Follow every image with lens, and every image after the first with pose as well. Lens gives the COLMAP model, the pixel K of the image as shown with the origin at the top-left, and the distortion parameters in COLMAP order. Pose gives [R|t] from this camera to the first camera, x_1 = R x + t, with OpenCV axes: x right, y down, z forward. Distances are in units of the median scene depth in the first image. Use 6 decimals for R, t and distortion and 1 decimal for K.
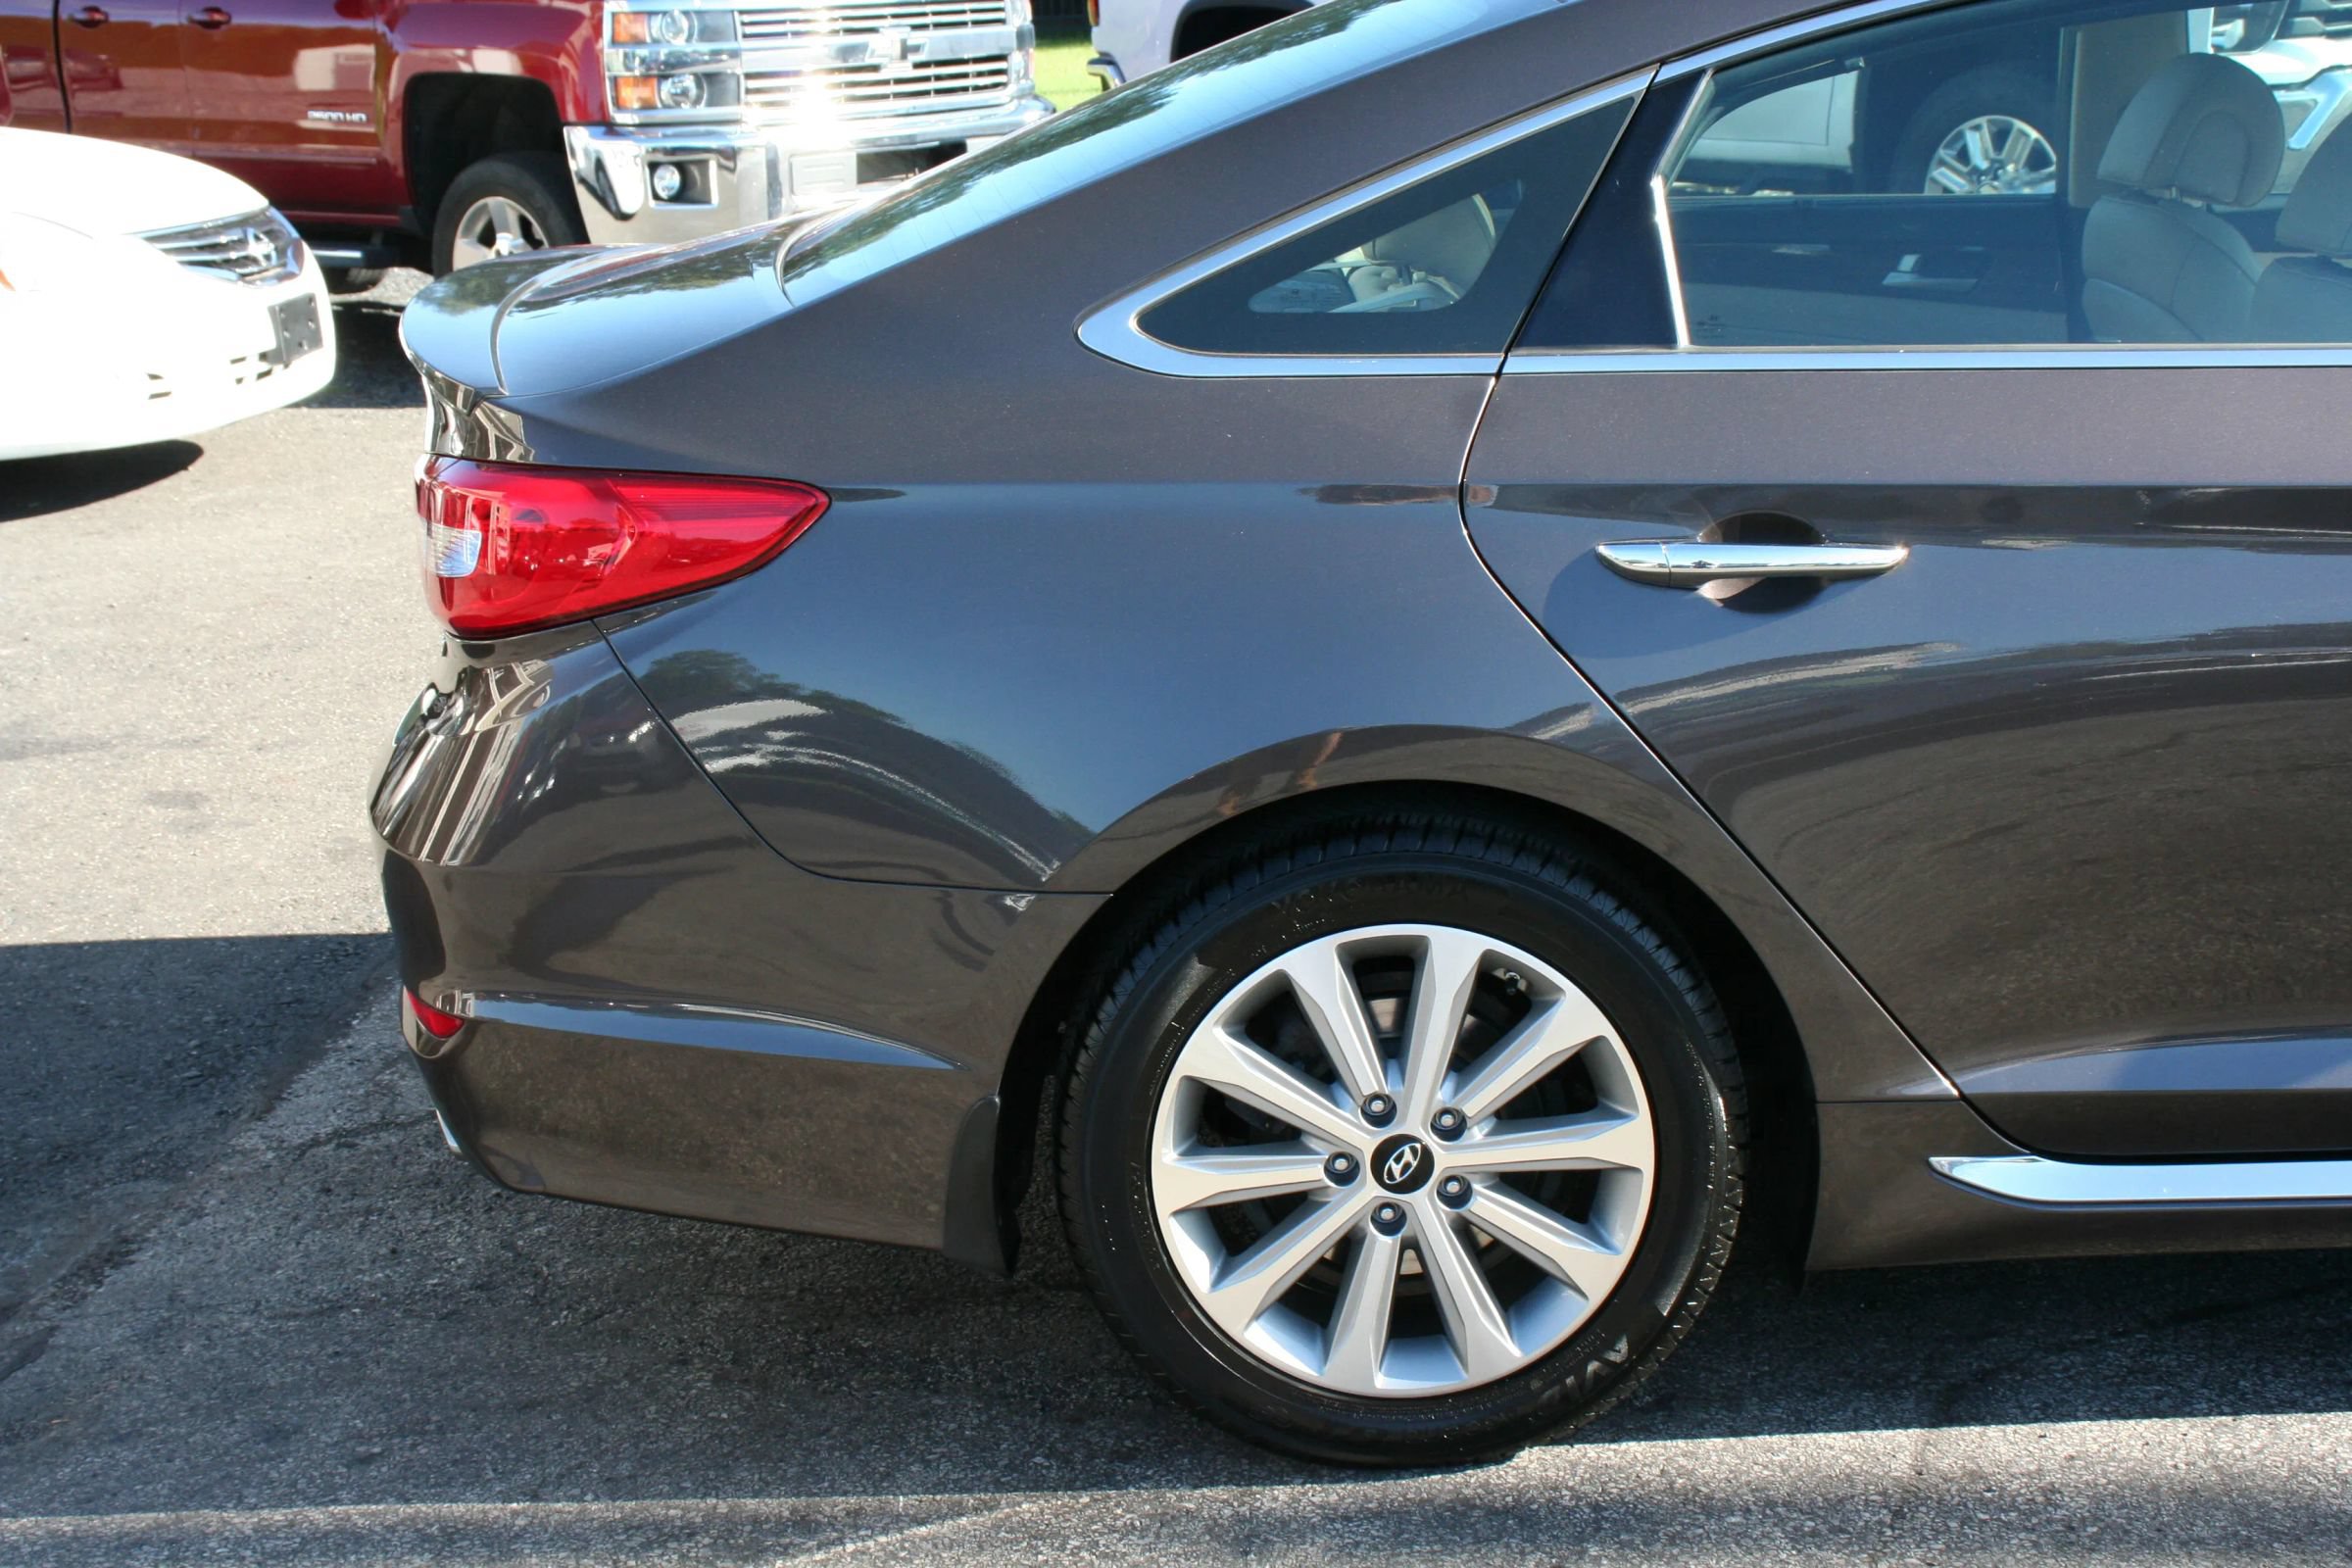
lens RADIAL K [[3299.8, 0, 1185.5], [0, 3299.8, 785.9], [0, 0, 1]] dist [0.004324, 0.350644]
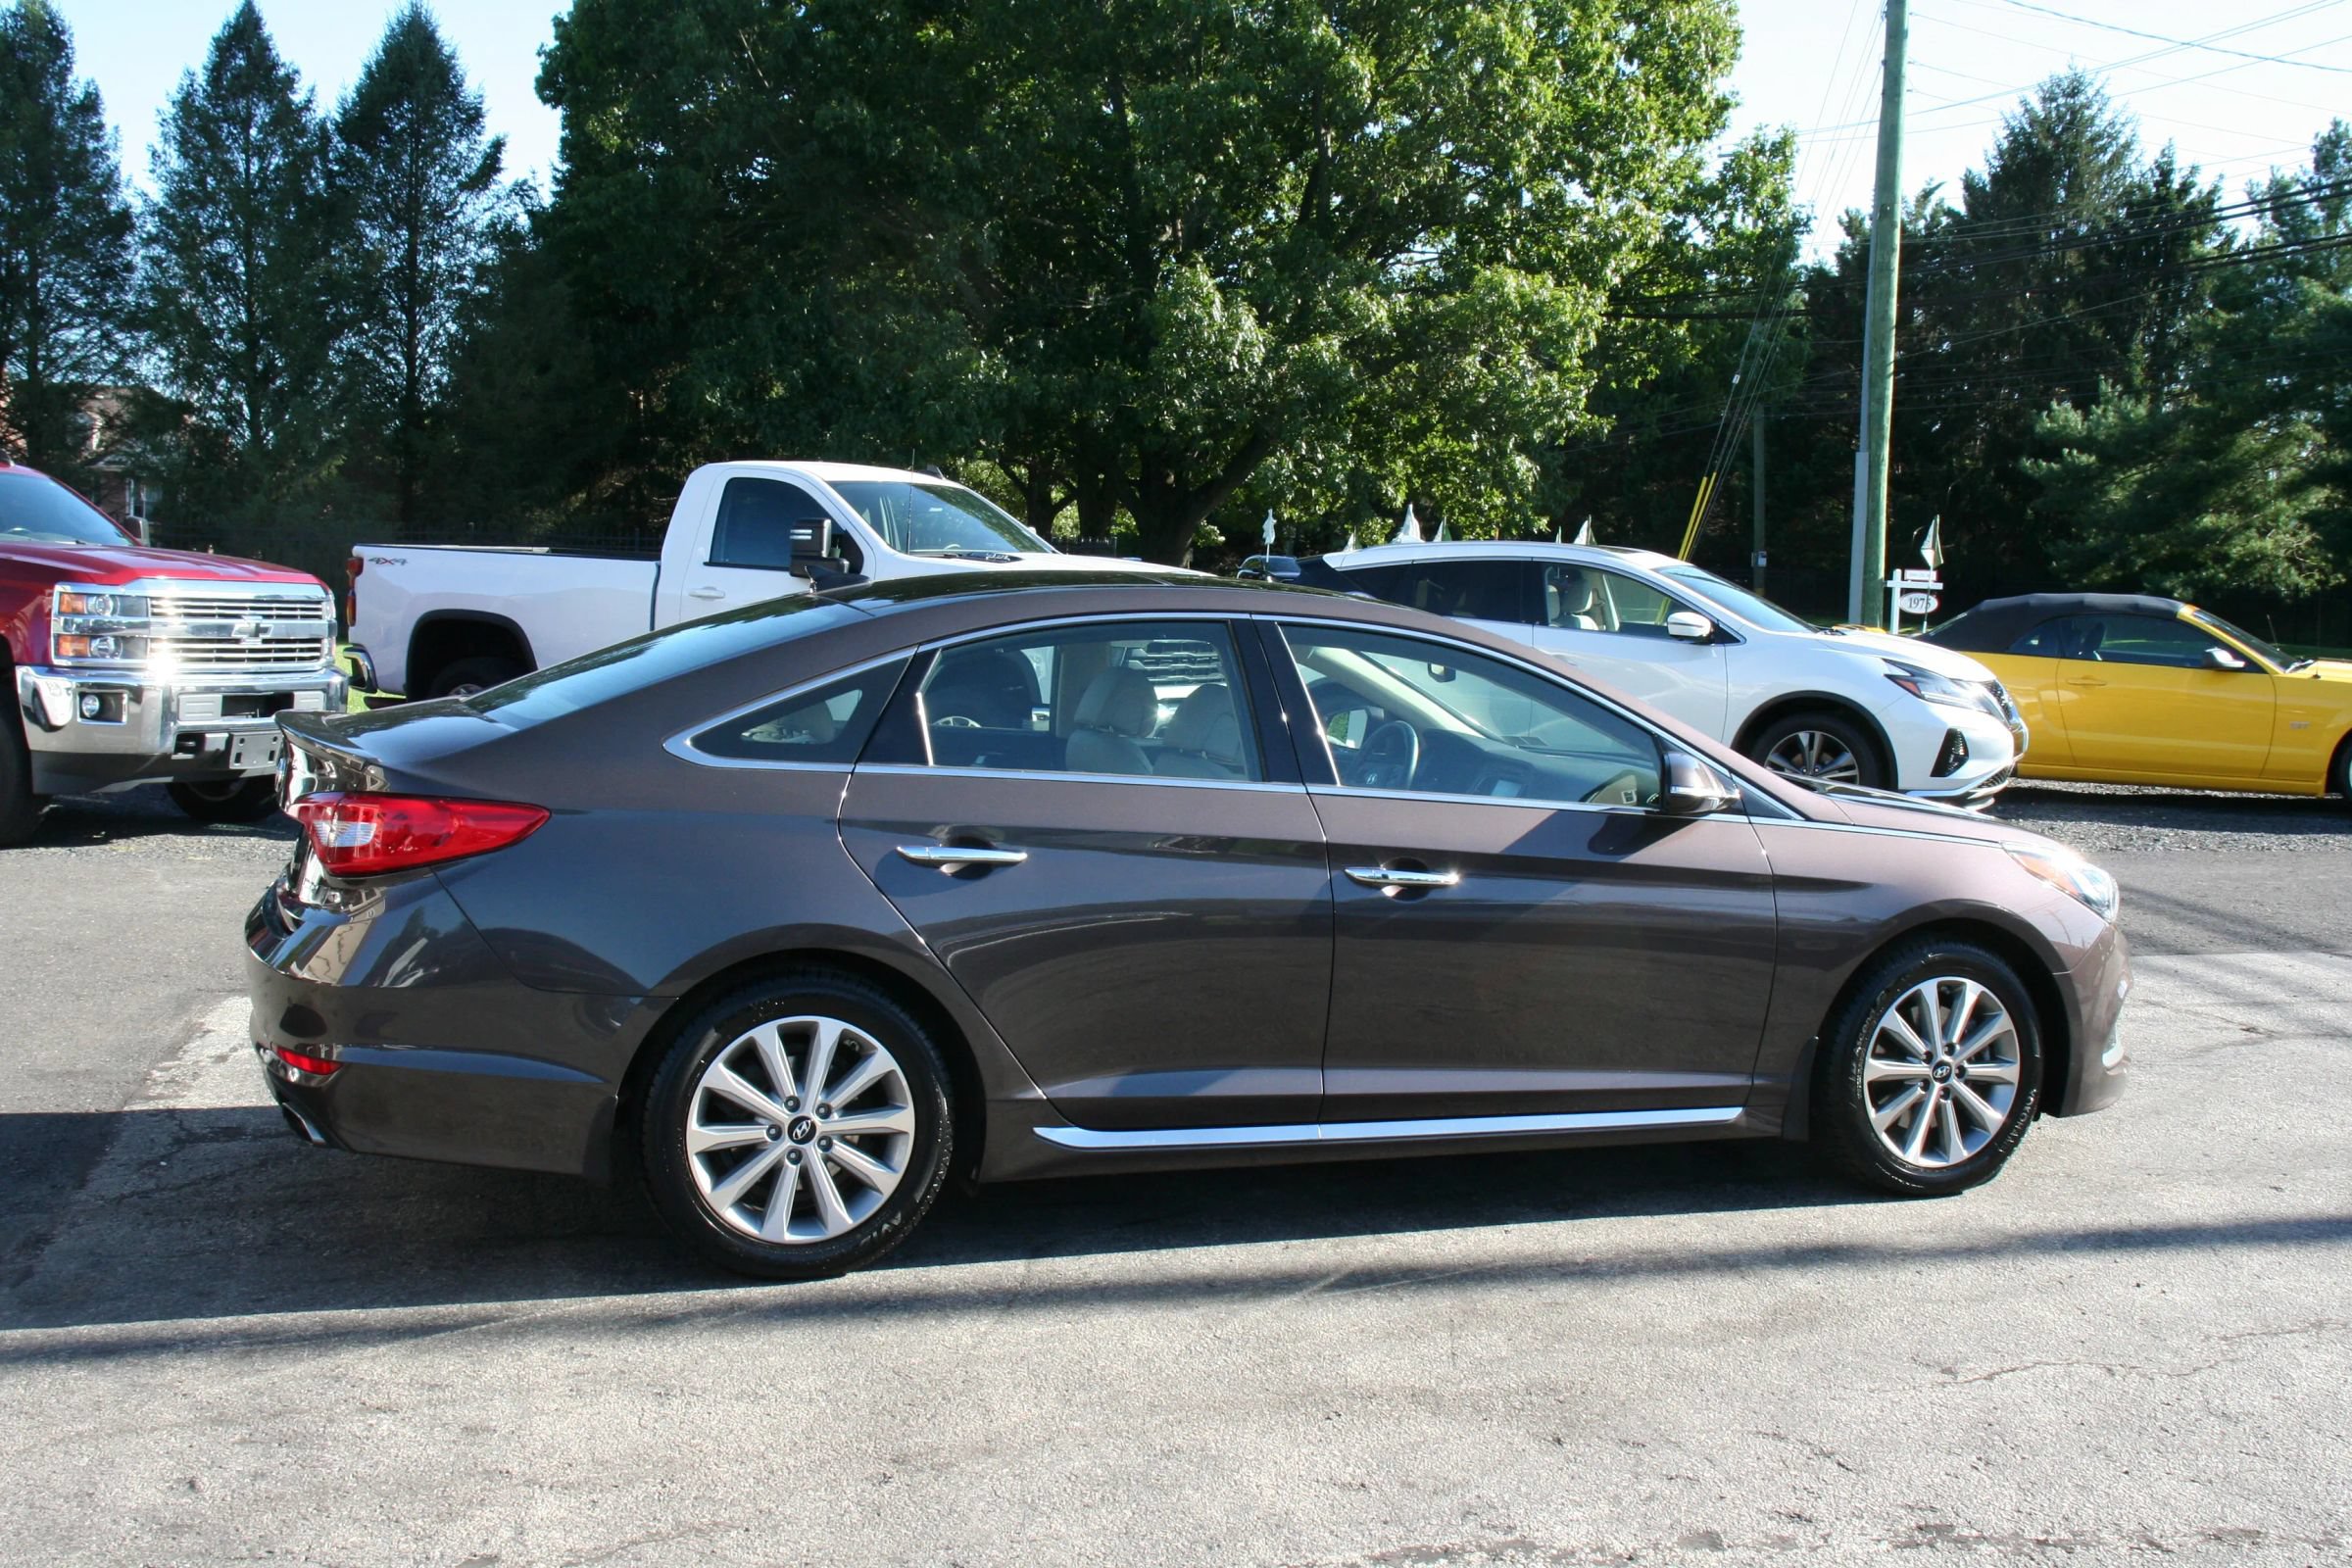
lens RADIAL K [[2815.0, 0, 1182.9], [0, 2815.0, 787.7], [0, 0, 1]] dist [-0.129940, 0.508710]
pose [[0.936192, 0.049053, 0.348051, -0.349817], [0.016172, 0.983154, -0.182061, 0.230868], [-0.351118, 0.176073, 0.919627, -0.817863]]
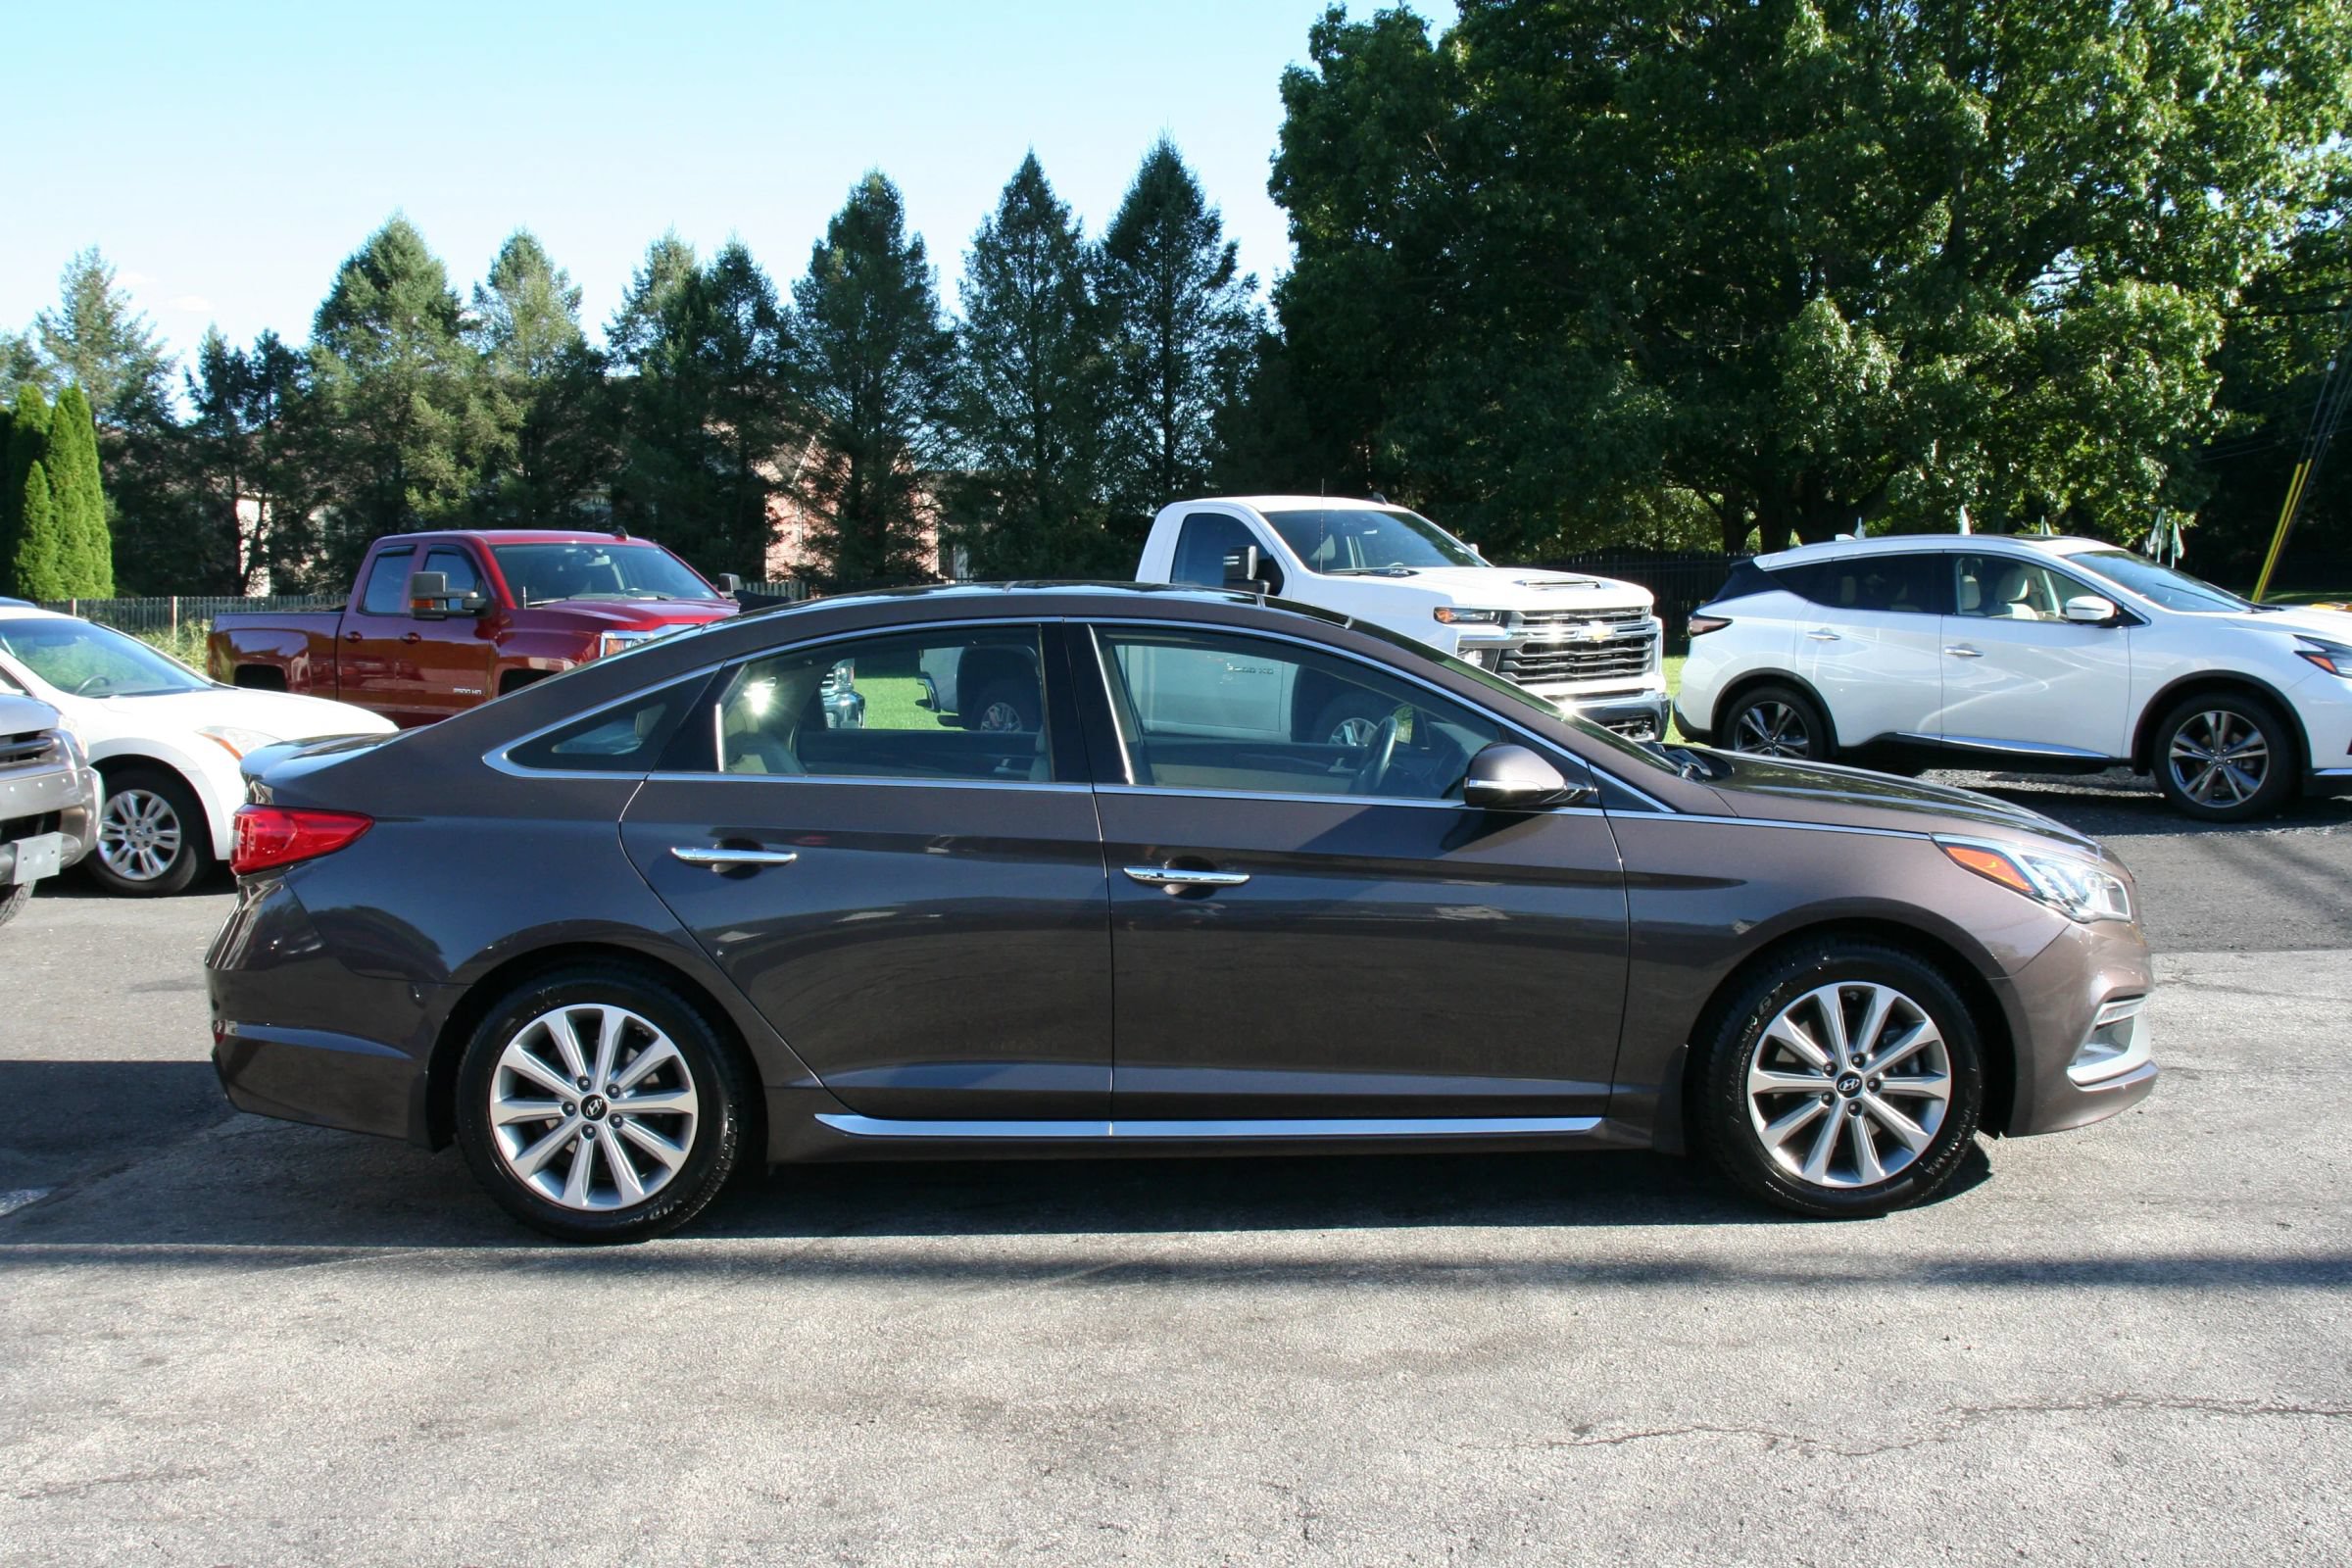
lens RADIAL K [[2328.0, 0, 1175.9], [0, 2328.0, 773.0], [0, 0, 1]] dist [-0.116871, 0.174151]
pose [[0.999069, 0.033978, -0.026577, 0.514409], [-0.038191, 0.983166, -0.178681, 0.156812], [0.020059, 0.179530, 0.983548, -0.662267]]
